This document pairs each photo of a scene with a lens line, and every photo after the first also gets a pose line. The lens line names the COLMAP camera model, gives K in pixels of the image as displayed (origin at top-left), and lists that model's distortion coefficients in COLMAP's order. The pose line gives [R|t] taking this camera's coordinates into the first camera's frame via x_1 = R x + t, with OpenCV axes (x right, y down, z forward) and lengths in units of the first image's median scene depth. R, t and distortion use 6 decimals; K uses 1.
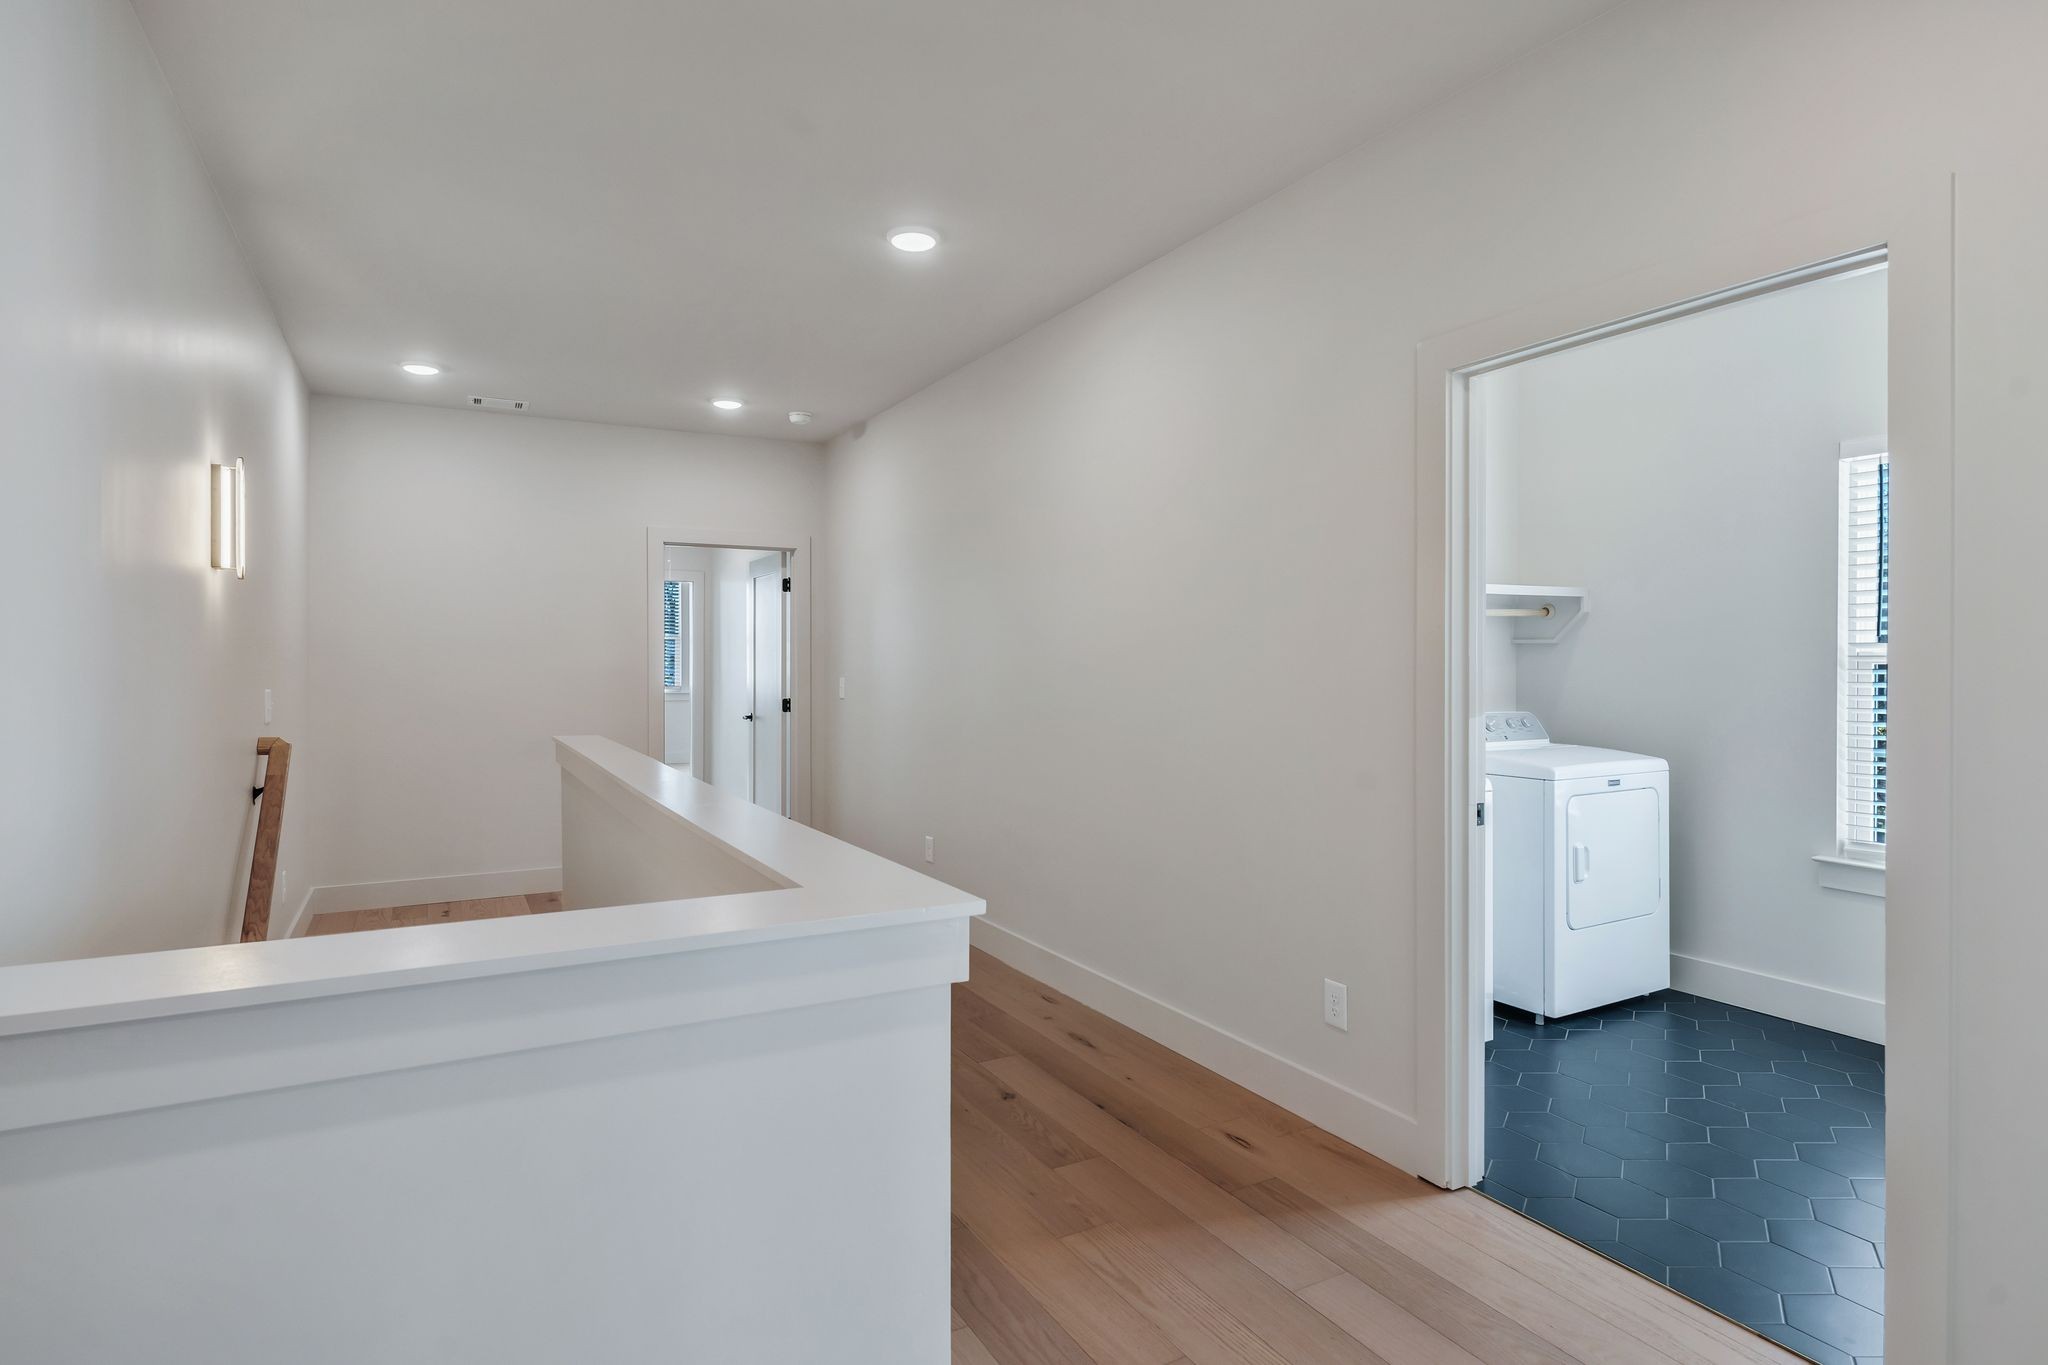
lens RADIAL K [[1039.1, 0, 1022.8], [0, 1039.1, 673.6], [0, 0, 1]] dist [0.000260, 0.000043]
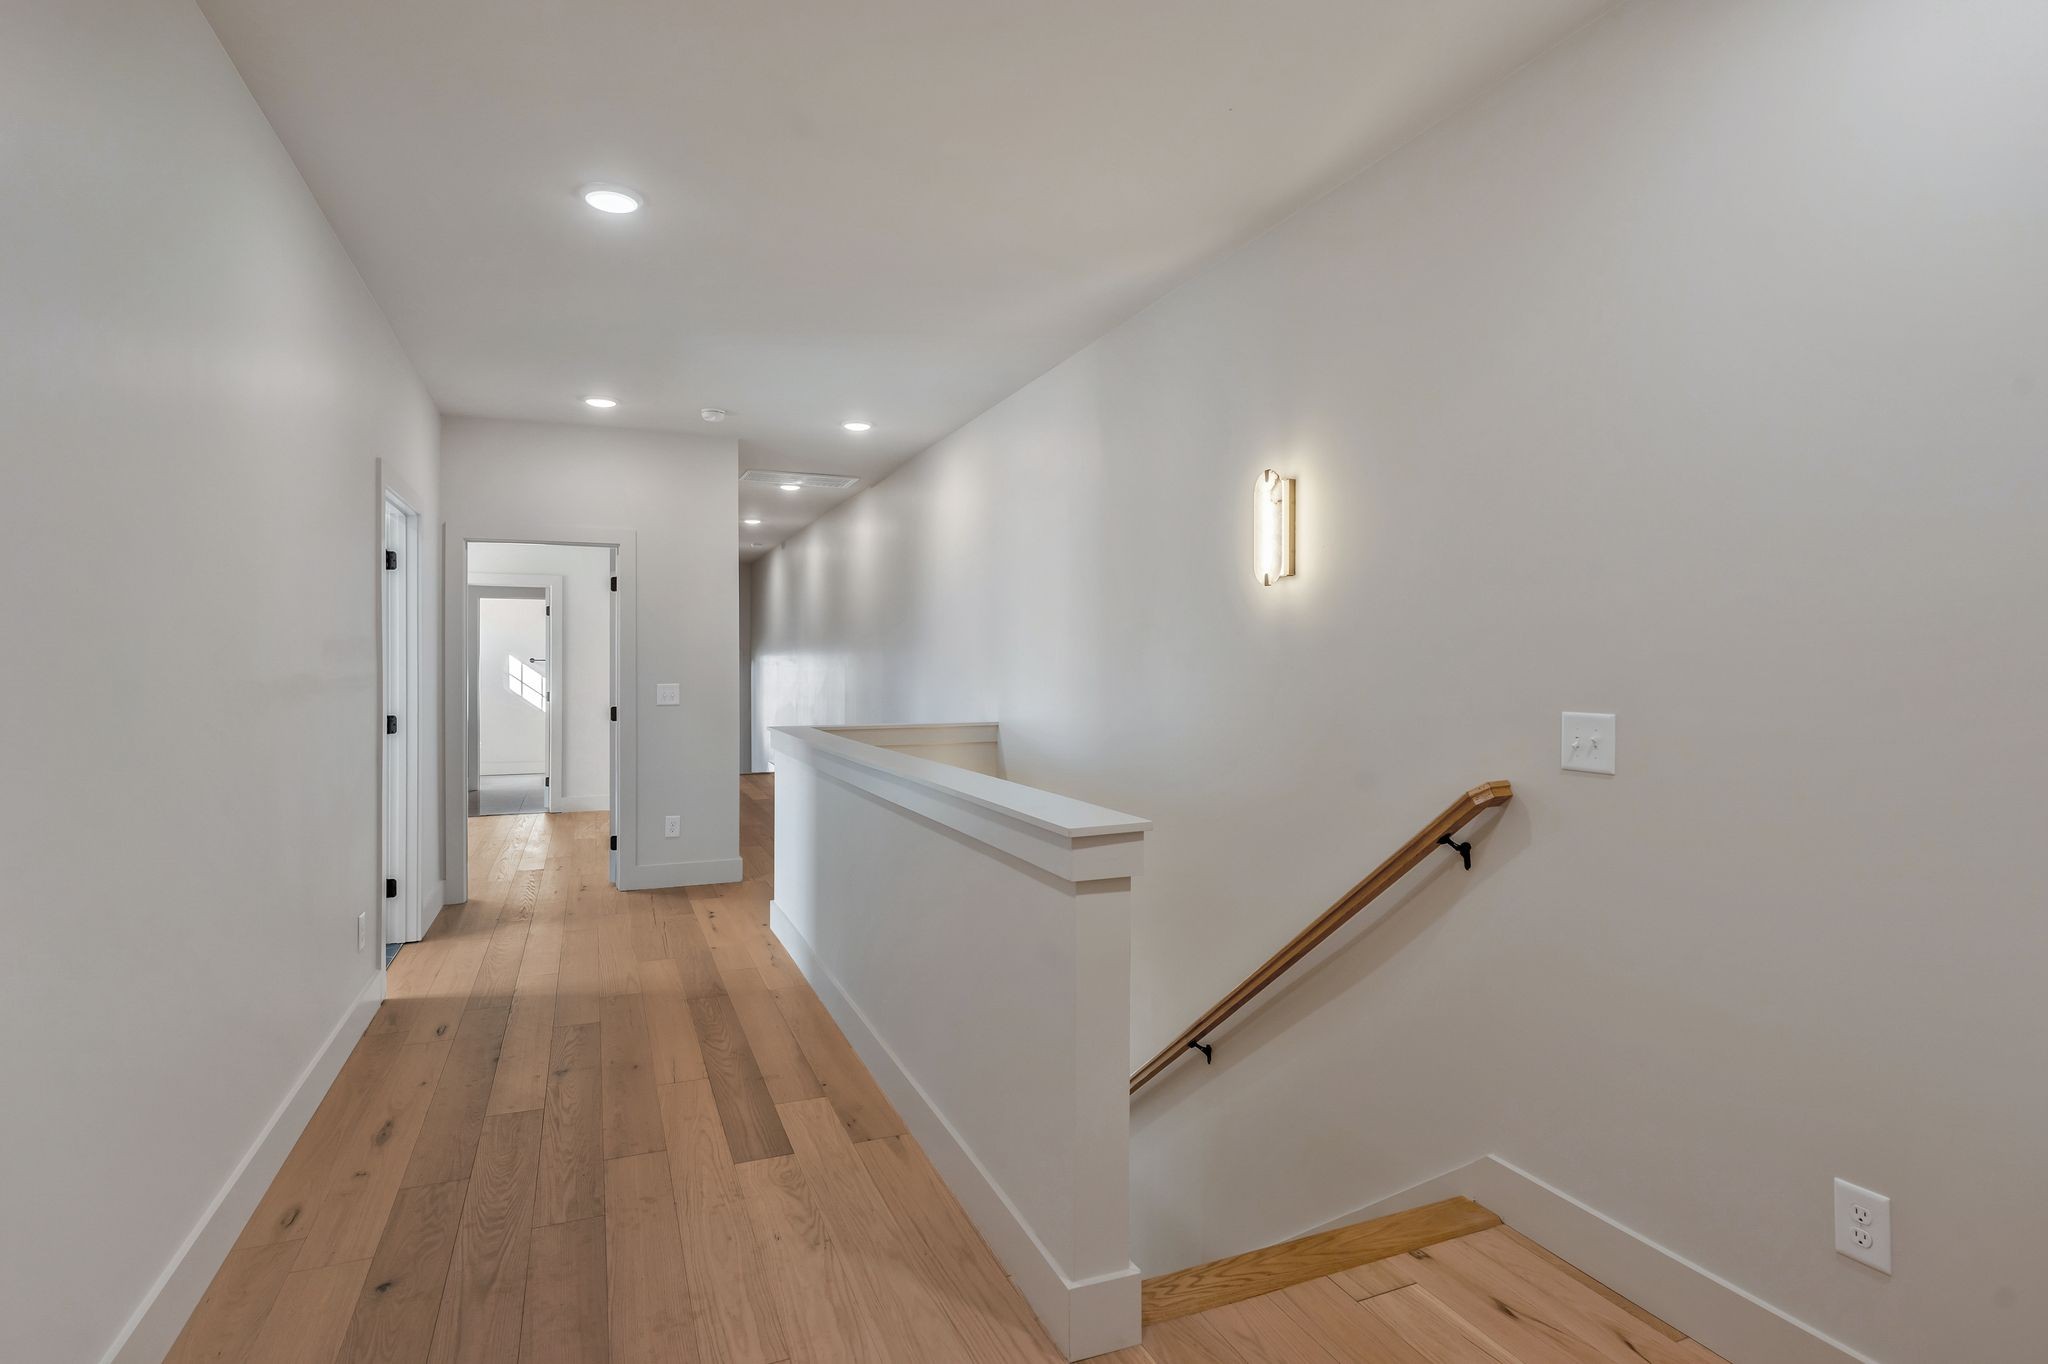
lens RADIAL K [[1039.1, 0, 1022.8], [0, 1039.1, 686.5], [0, 0, 1]] dist [0.000260, 0.000043]
pose [[-0.995268, 0.001029, 0.097161, -0.592887], [0.001807, 0.999967, 0.007917, 0.001194], [-0.097150, 0.008056, -0.995237, 2.017969]]
